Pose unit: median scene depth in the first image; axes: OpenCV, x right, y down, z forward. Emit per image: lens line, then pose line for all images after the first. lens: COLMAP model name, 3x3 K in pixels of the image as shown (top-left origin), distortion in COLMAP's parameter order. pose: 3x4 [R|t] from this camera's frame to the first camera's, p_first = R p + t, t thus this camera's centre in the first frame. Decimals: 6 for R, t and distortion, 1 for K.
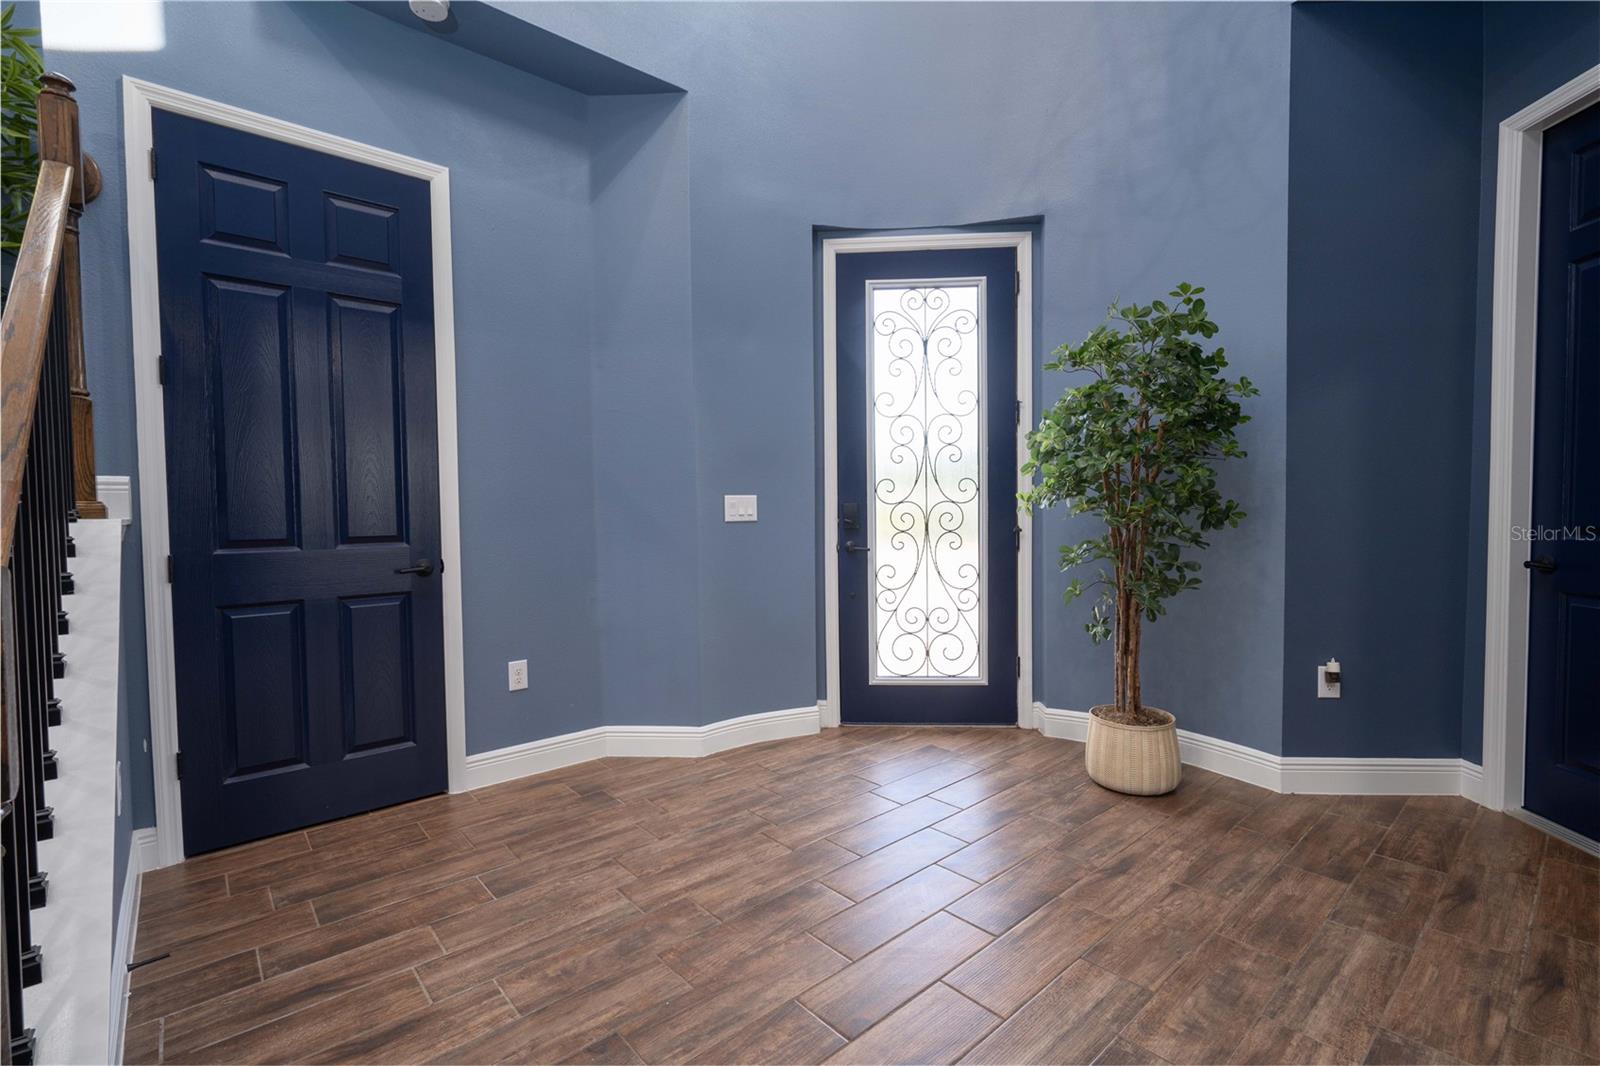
lens RADIAL K [[716.9, 0, 795.4], [0, 716.9, 534.2], [0, 0, 1]] dist [-0.001357, -0.000247]
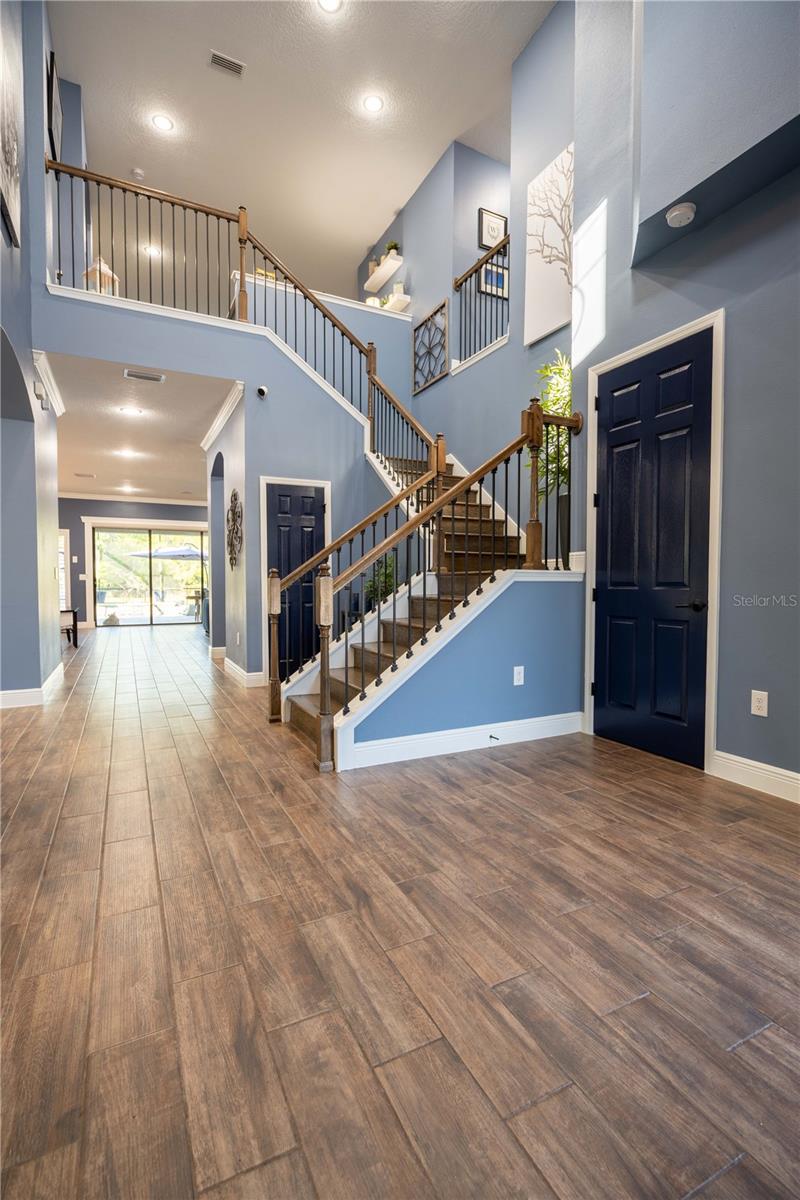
lens RADIAL K [[537.7, 0, 397.2], [0, 537.7, 598.9], [0, 0, 1]] dist [-0.001357, -0.000247]
pose [[-0.239779, 0.041861, -0.969925, 0.789994], [-0.032735, 0.998153, 0.051172, -0.001036], [0.970275, 0.044020, -0.237966, 0.809337]]
